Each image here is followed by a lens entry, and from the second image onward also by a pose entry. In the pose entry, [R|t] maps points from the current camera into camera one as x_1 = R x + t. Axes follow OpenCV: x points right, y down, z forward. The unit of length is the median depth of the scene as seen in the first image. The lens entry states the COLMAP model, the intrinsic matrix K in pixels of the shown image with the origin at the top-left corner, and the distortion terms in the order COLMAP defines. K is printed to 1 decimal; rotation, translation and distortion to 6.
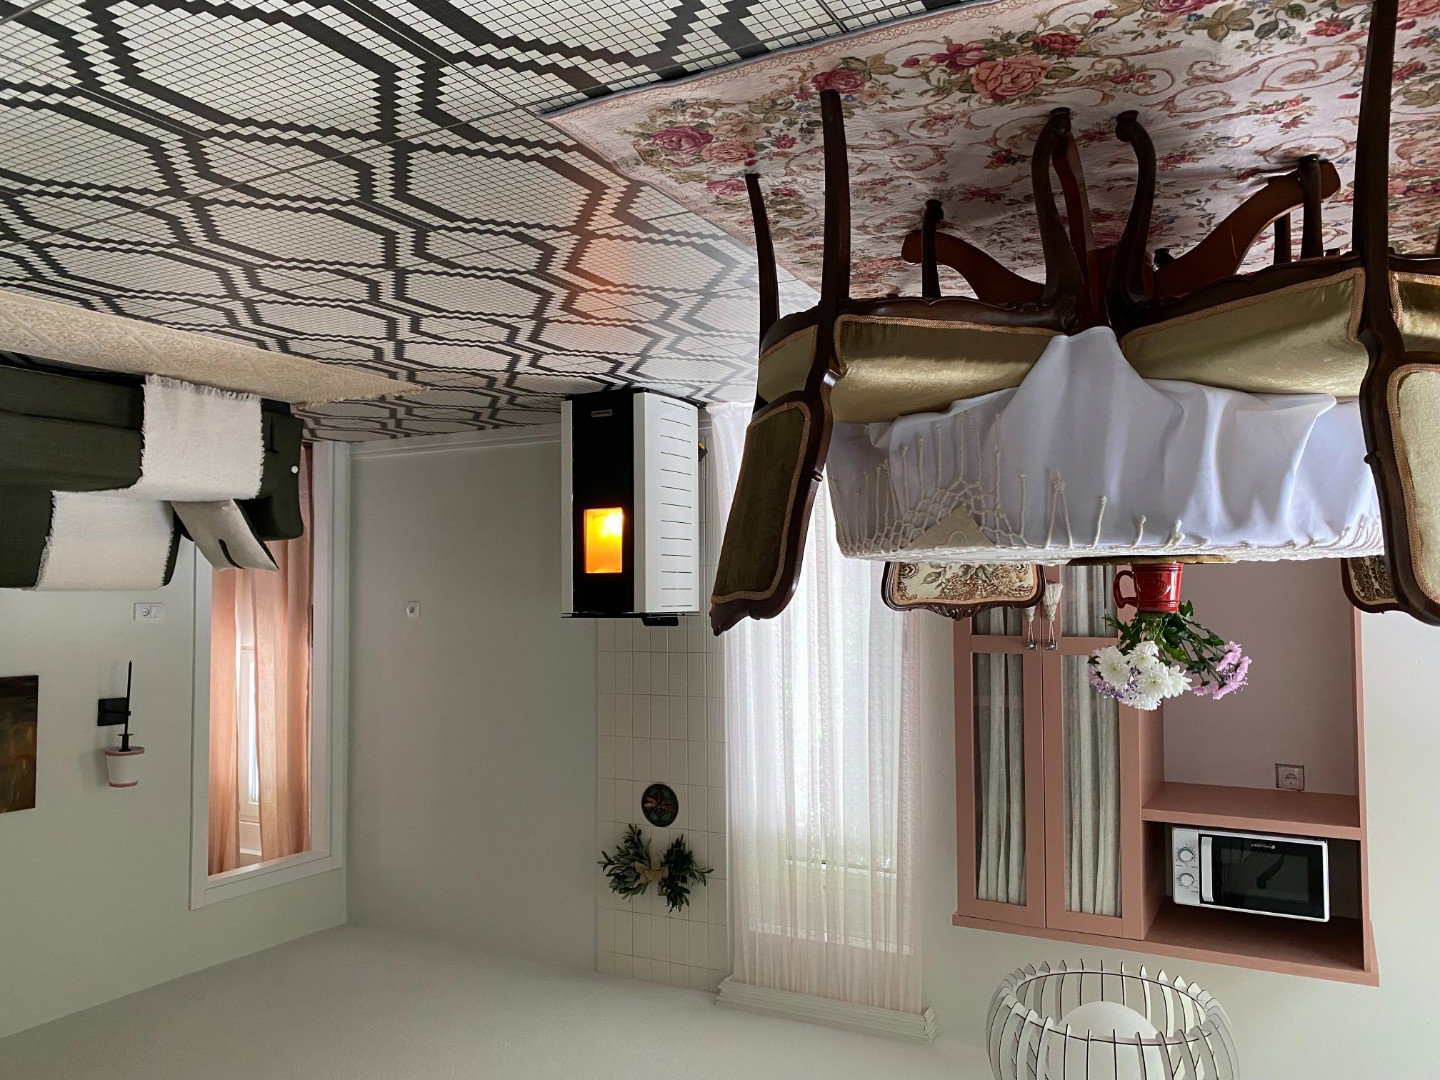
lens RADIAL K [[1088.3, 0, 716.9], [0, 1088.3, 549.5], [0, 0, 1]] dist [0.082861, -0.109455]
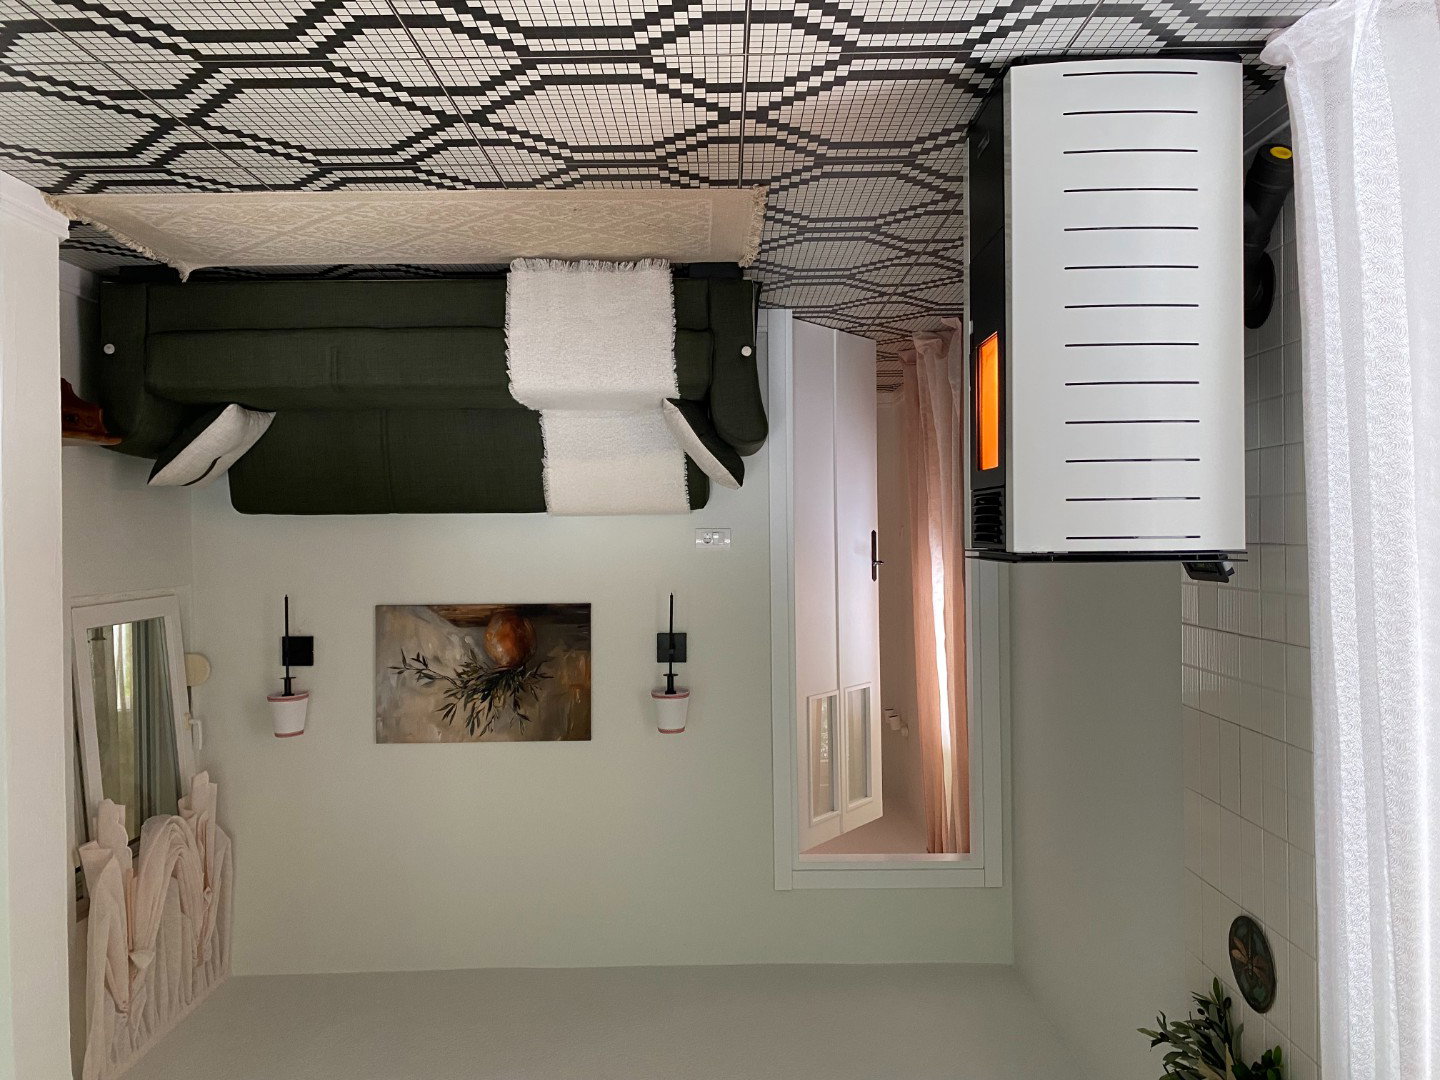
lens RADIAL K [[1088.3, 0, 716.9], [0, 1088.3, 549.5], [0, 0, 1]] dist [0.082861, -0.109455]
pose [[0.481227, 0.015464, -0.876460, 0.276195], [0.041783, 0.998303, 0.040555, 0.033119], [0.875600, -0.056137, 0.479764, 0.652142]]
